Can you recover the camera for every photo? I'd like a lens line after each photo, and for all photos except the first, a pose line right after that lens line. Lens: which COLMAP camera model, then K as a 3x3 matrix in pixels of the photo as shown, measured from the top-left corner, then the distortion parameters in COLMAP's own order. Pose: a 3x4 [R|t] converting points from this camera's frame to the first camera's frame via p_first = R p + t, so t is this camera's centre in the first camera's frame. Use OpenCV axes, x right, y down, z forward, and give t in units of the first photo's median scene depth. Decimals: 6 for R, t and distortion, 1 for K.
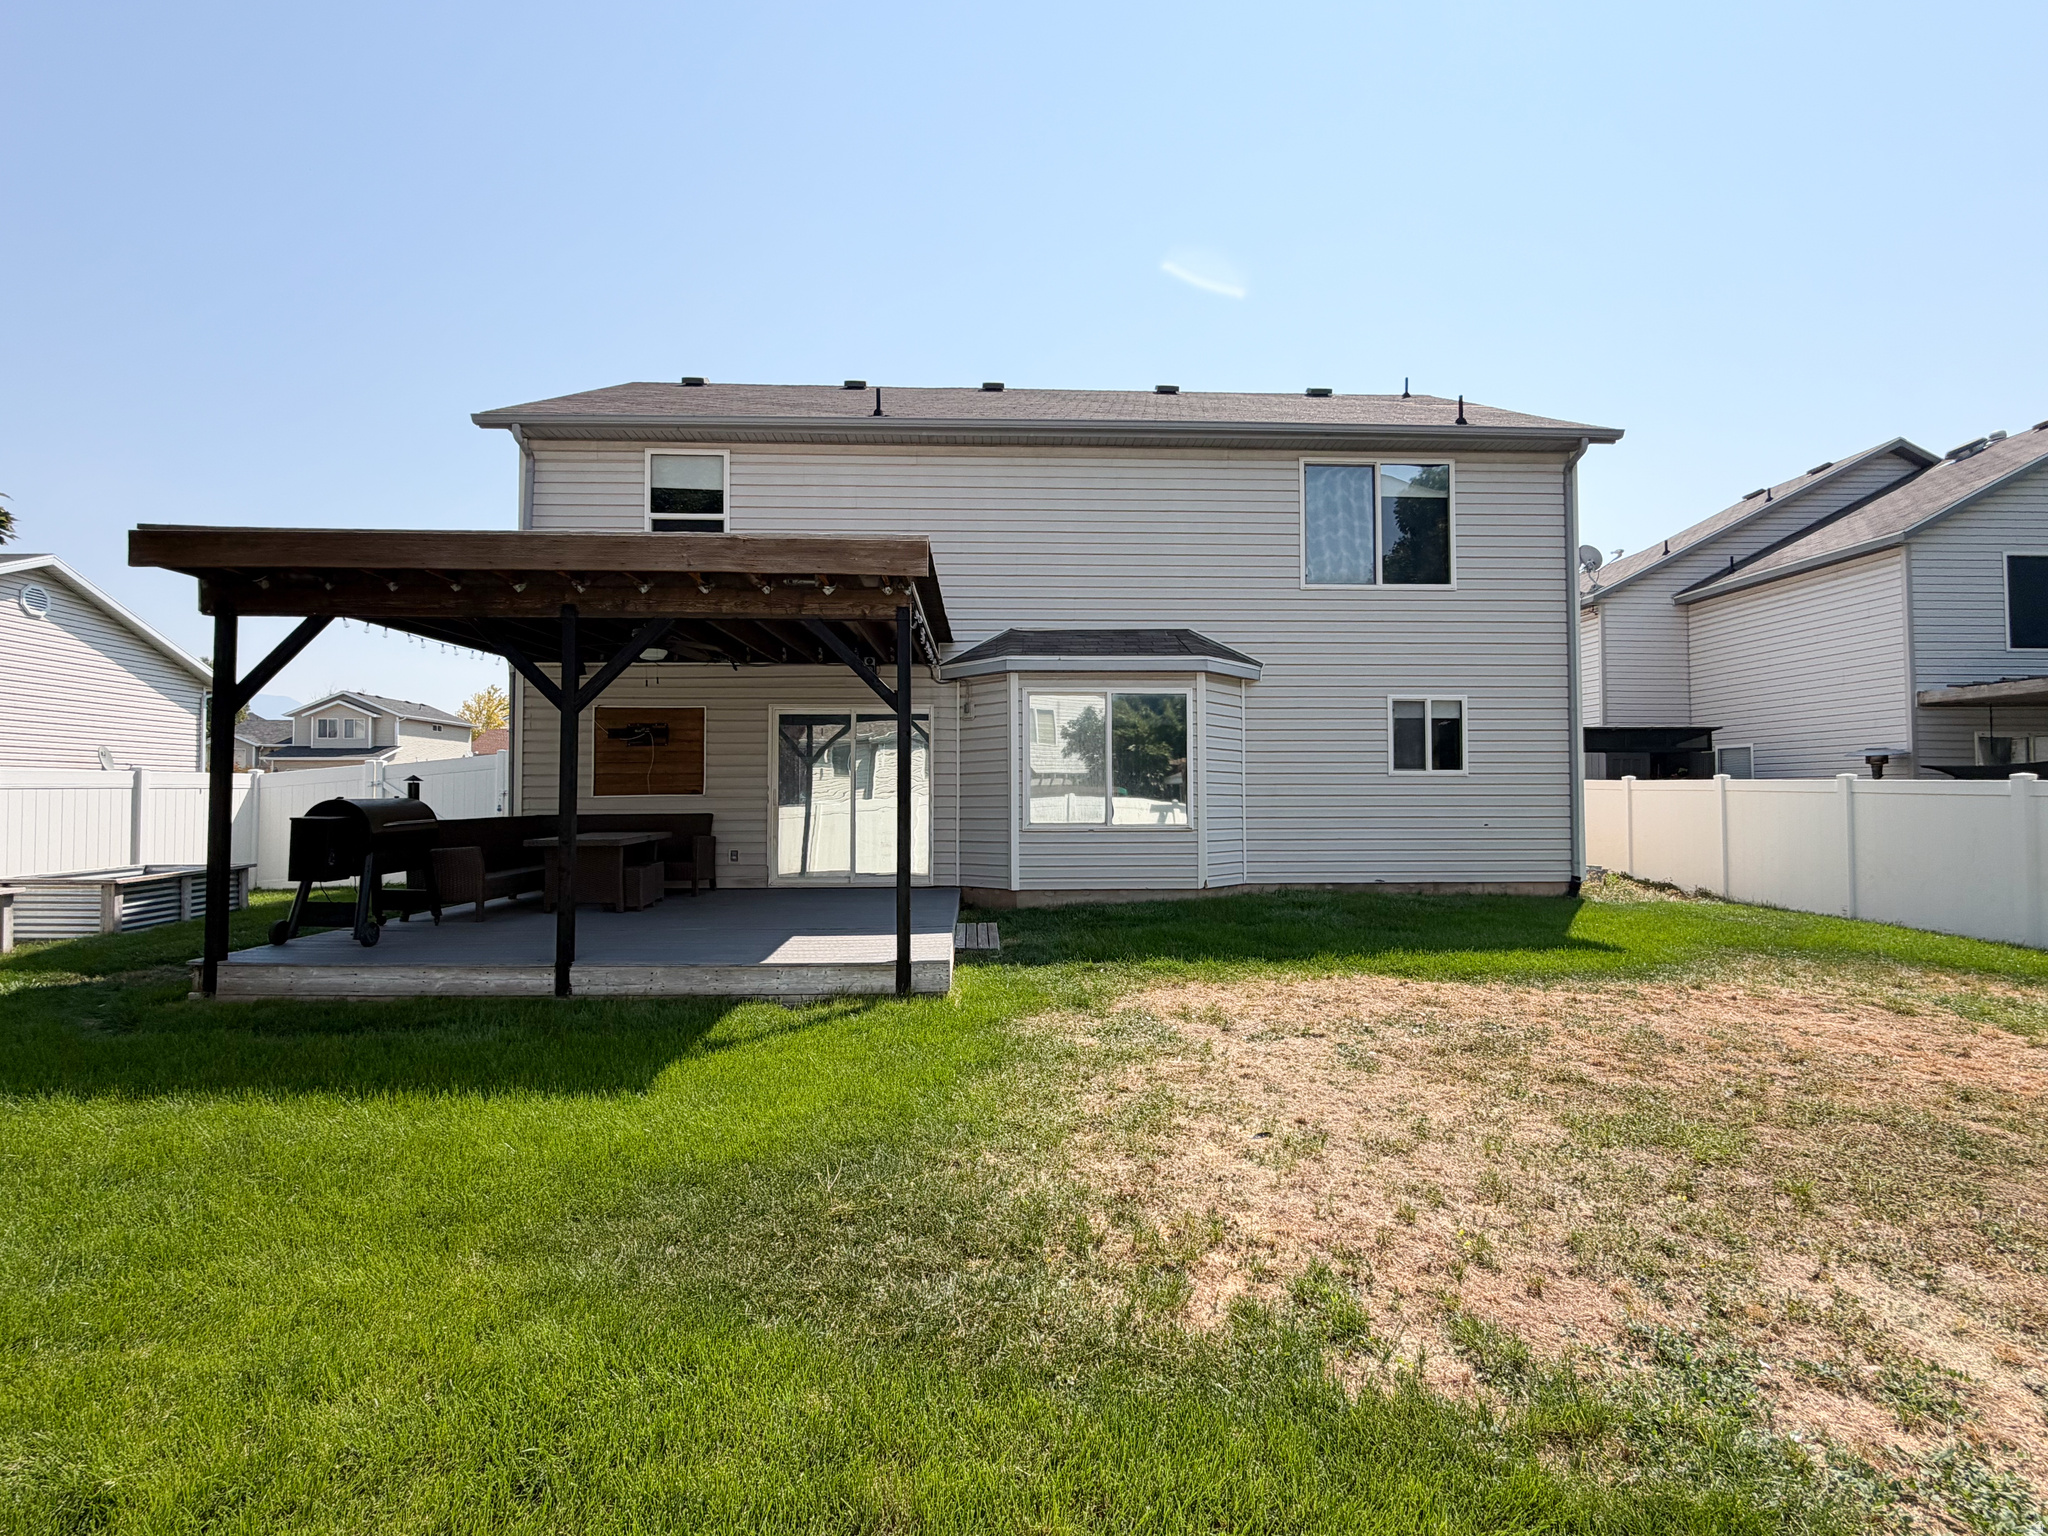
lens RADIAL K [[954.3, 0, 1023.8], [0, 954.3, 770.0], [0, 0, 1]] dist [0.001055, 0.000419]
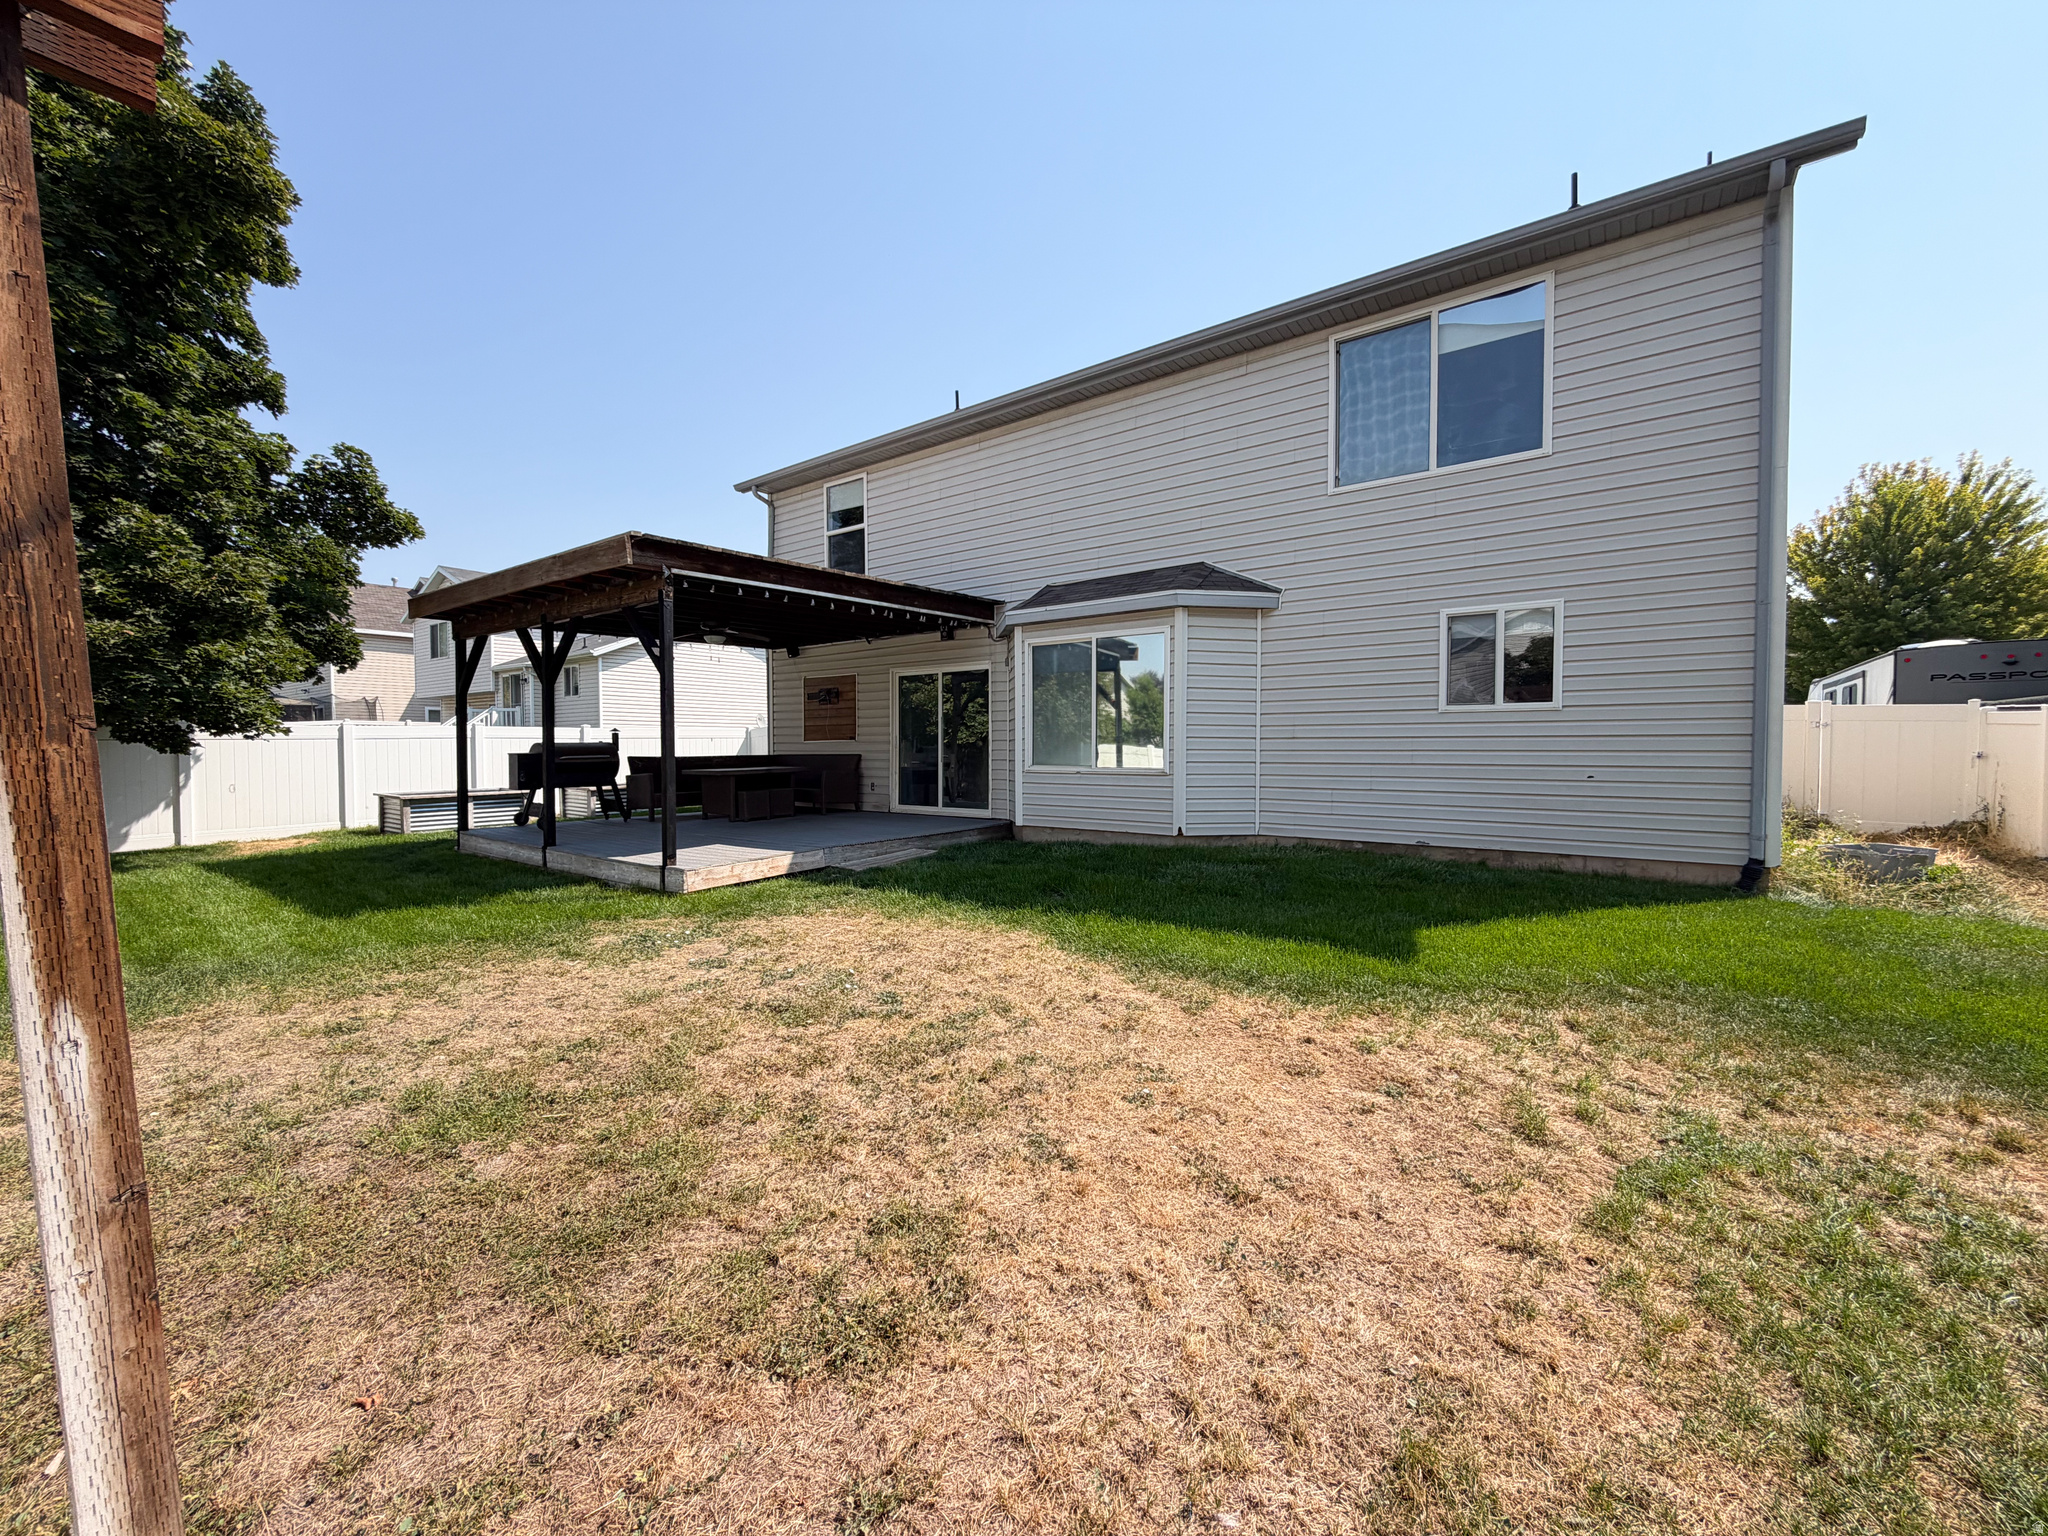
lens RADIAL K [[820.7, 0, 1024.0], [0, 820.7, 768.0], [0, 0, 1]] dist [0.002667, 0.000386]
pose [[0.775499, 0.016947, -0.631121, 0.561353], [0.017098, 0.998709, 0.047827, 0.013915], [0.631117, -0.047880, 0.774208, 0.257651]]
